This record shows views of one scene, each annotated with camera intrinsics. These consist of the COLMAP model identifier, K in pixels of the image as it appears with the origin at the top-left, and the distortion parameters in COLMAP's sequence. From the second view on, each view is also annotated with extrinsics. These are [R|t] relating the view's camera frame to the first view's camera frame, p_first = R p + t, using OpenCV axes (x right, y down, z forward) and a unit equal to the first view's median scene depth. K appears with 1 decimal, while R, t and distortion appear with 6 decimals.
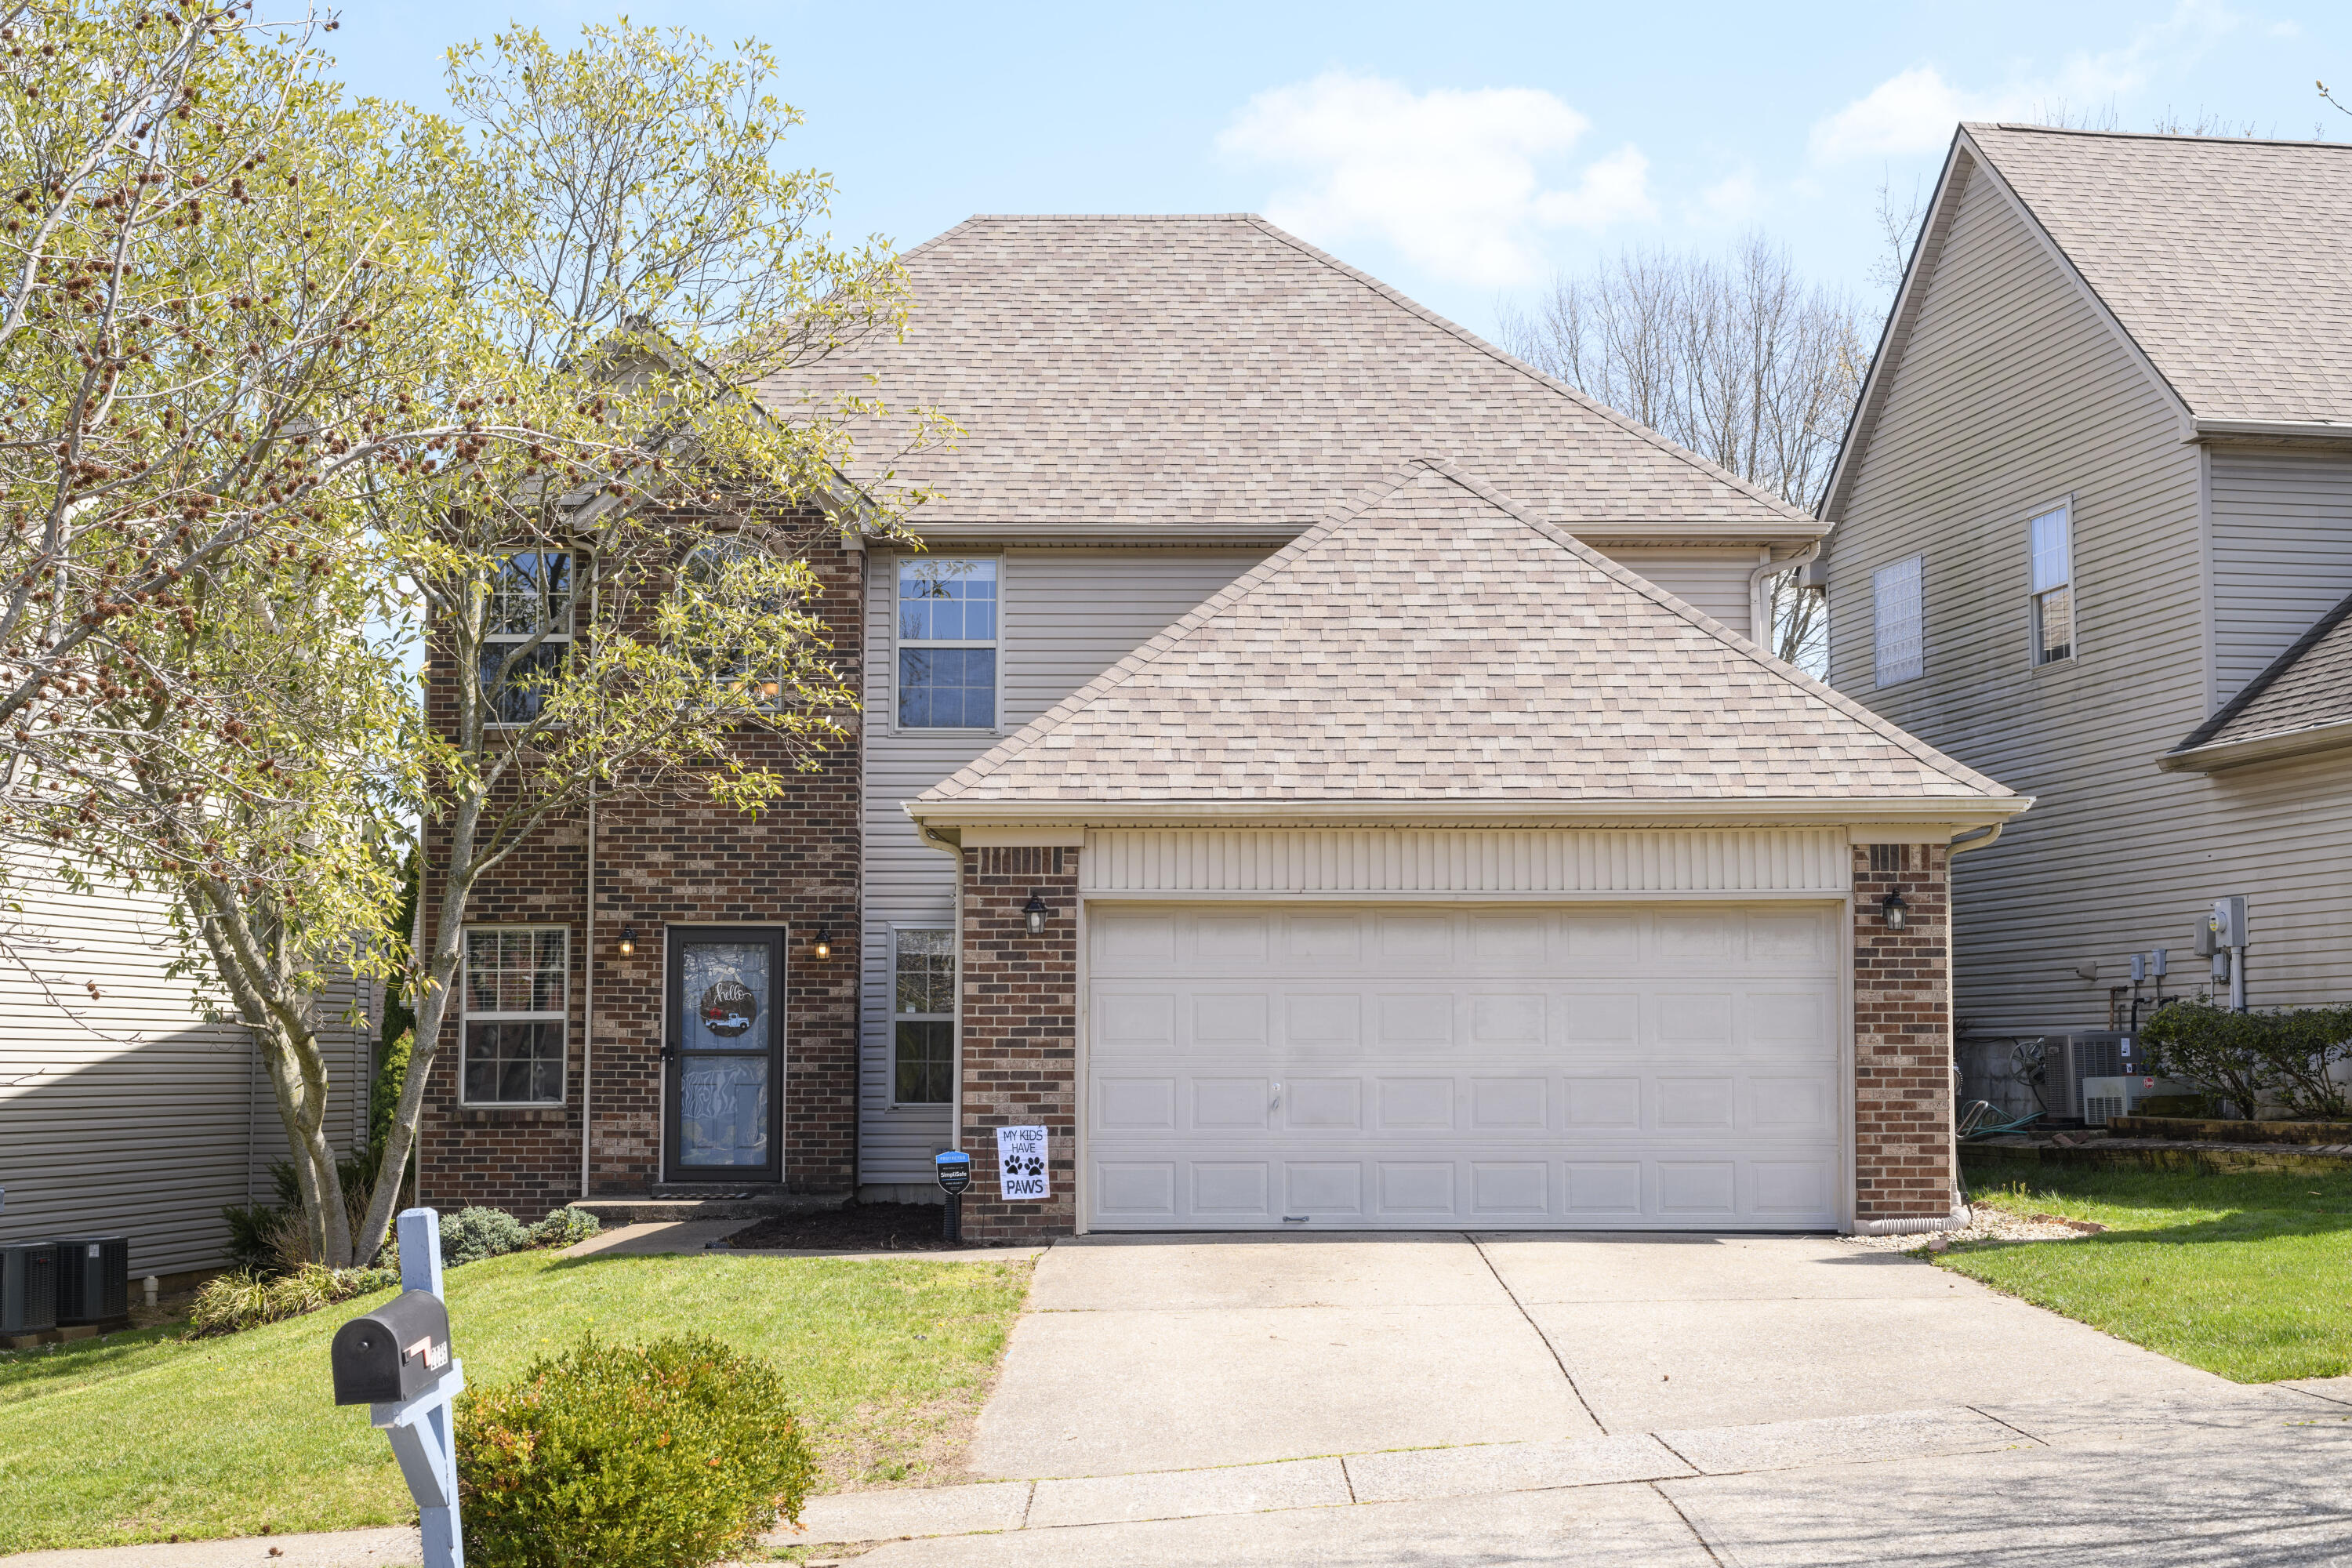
lens RADIAL K [[3278.4, 0, 1176.0], [0, 3278.4, 784.0], [0, 0, 1]] dist [0.032525, 0.041169]
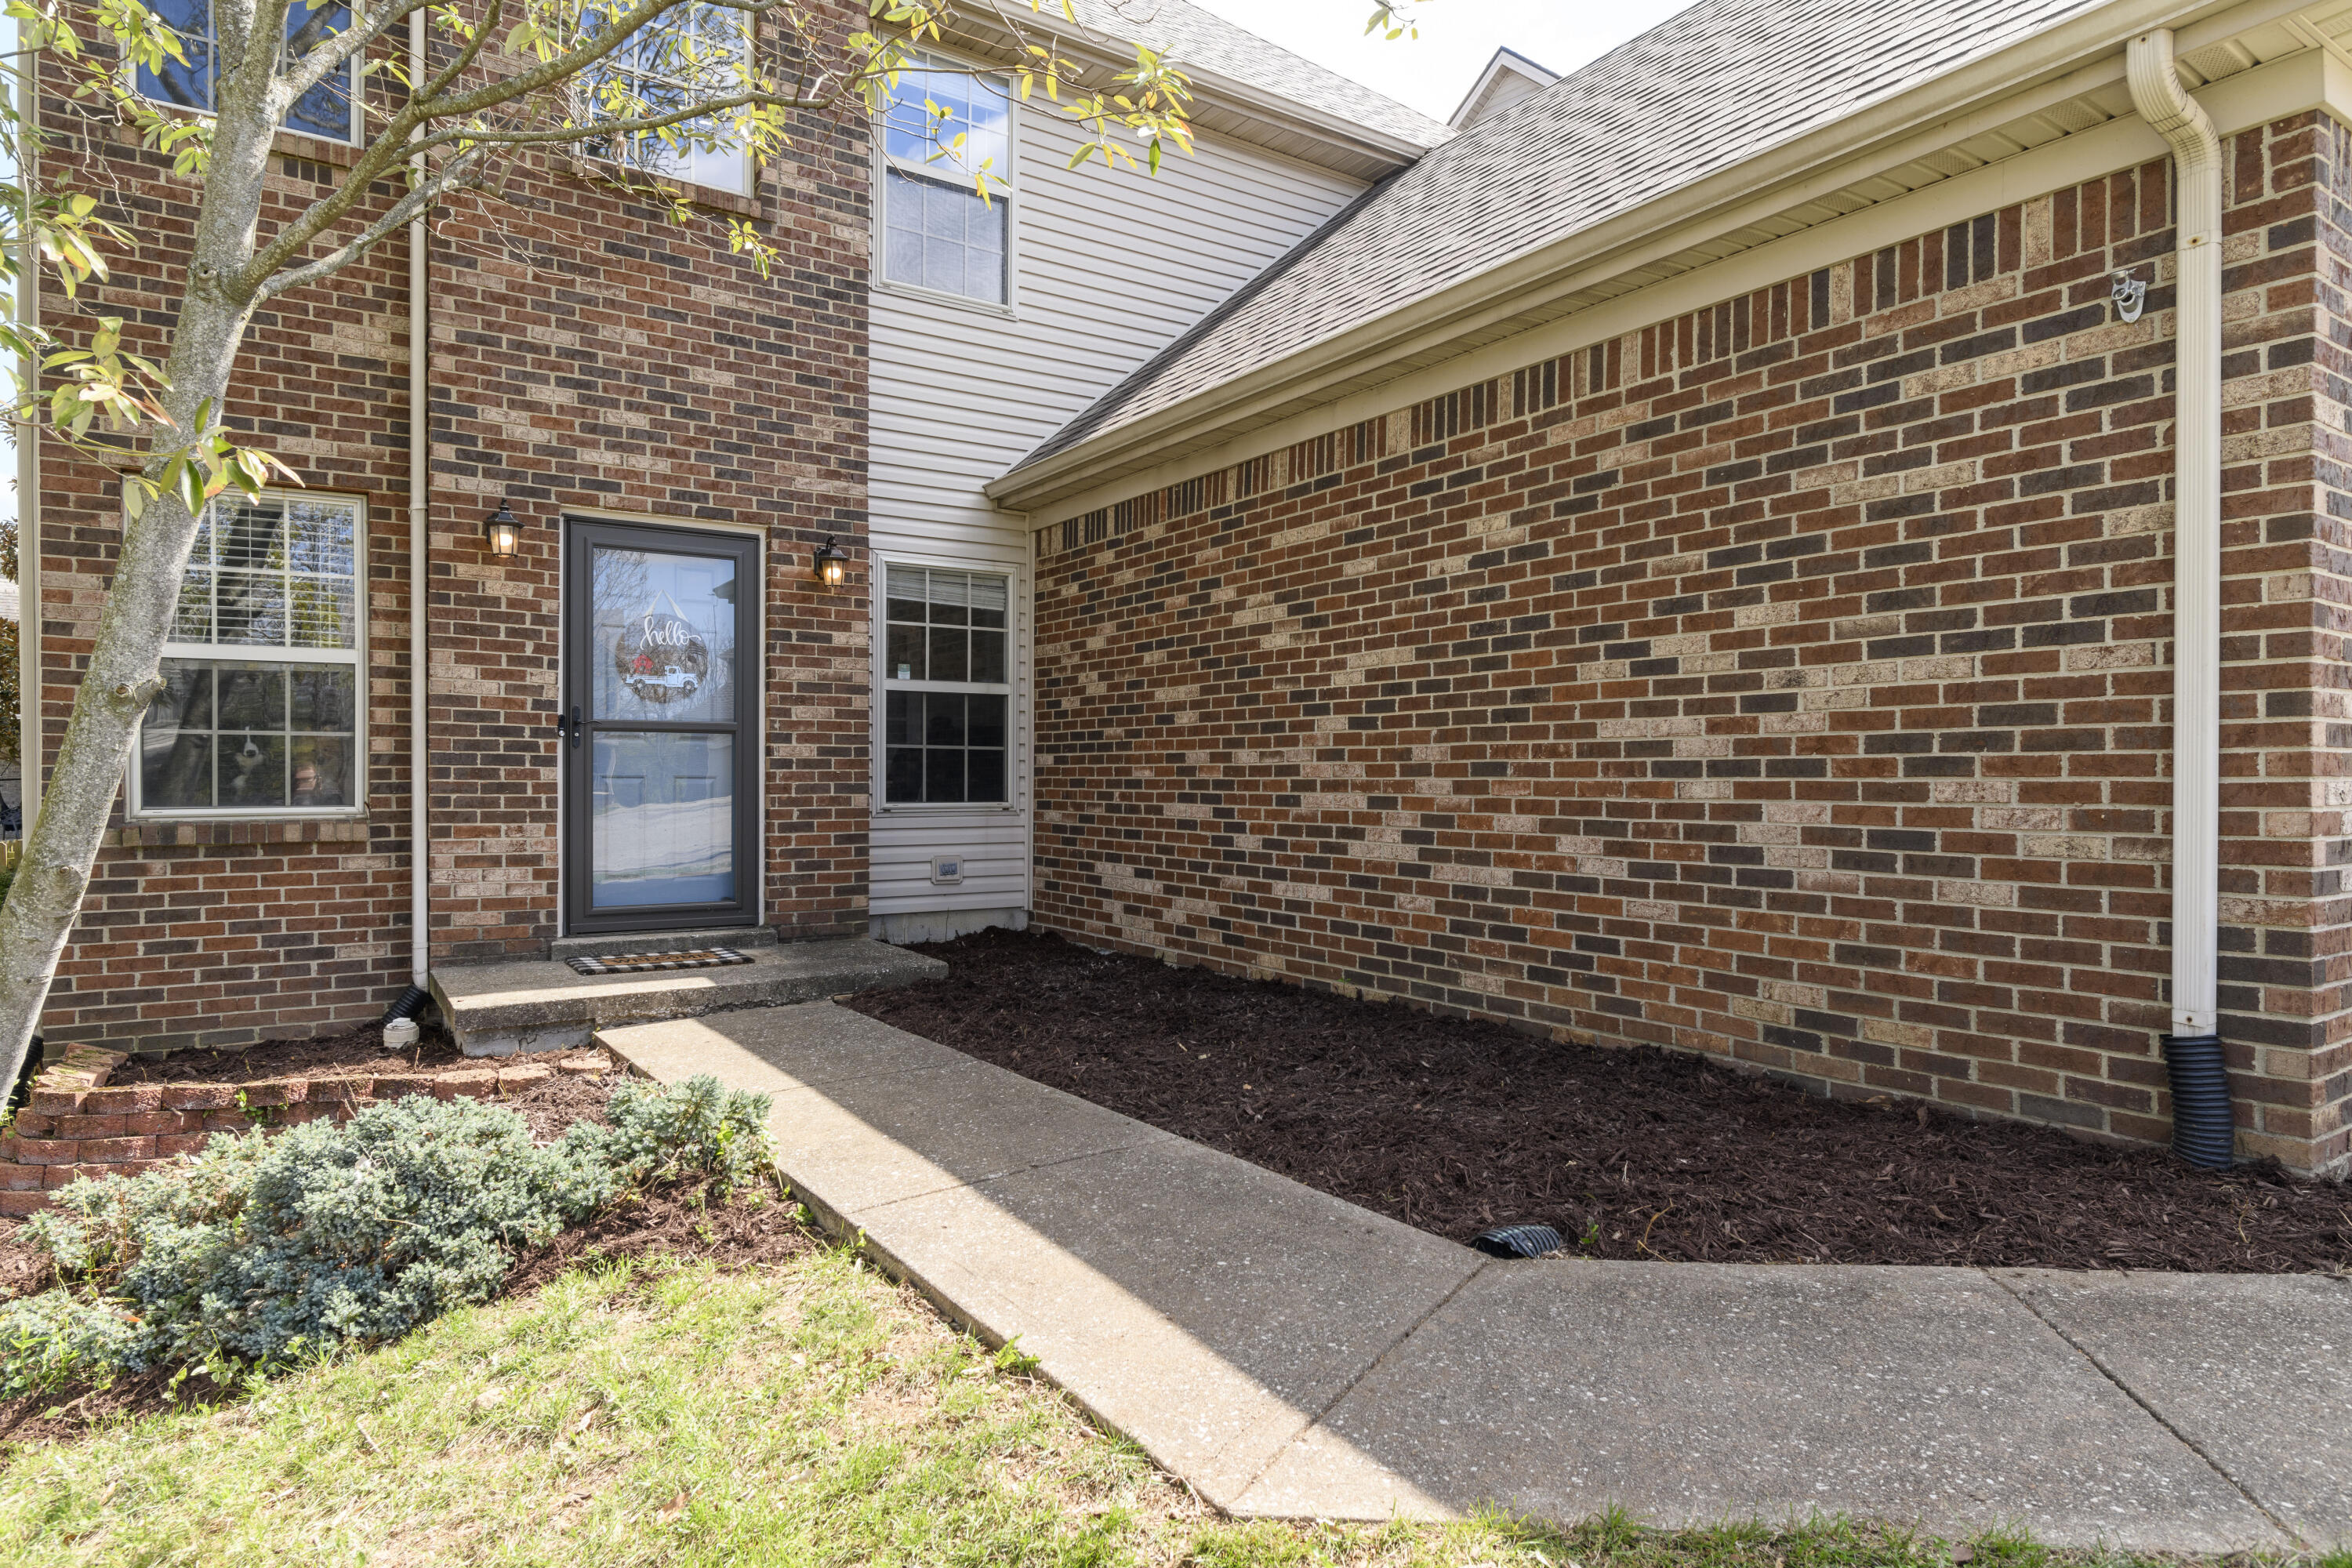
lens RADIAL K [[1338.3, 0, 1176.0], [0, 1338.3, 784.0], [0, 0, 1]] dist [-0.003072, -0.000760]
pose [[0.837484, -0.002428, 0.546456, -0.195488], [-0.047381, 0.995902, 0.077040, 0.068363], [-0.544404, -0.090411, 0.833937, 0.731027]]
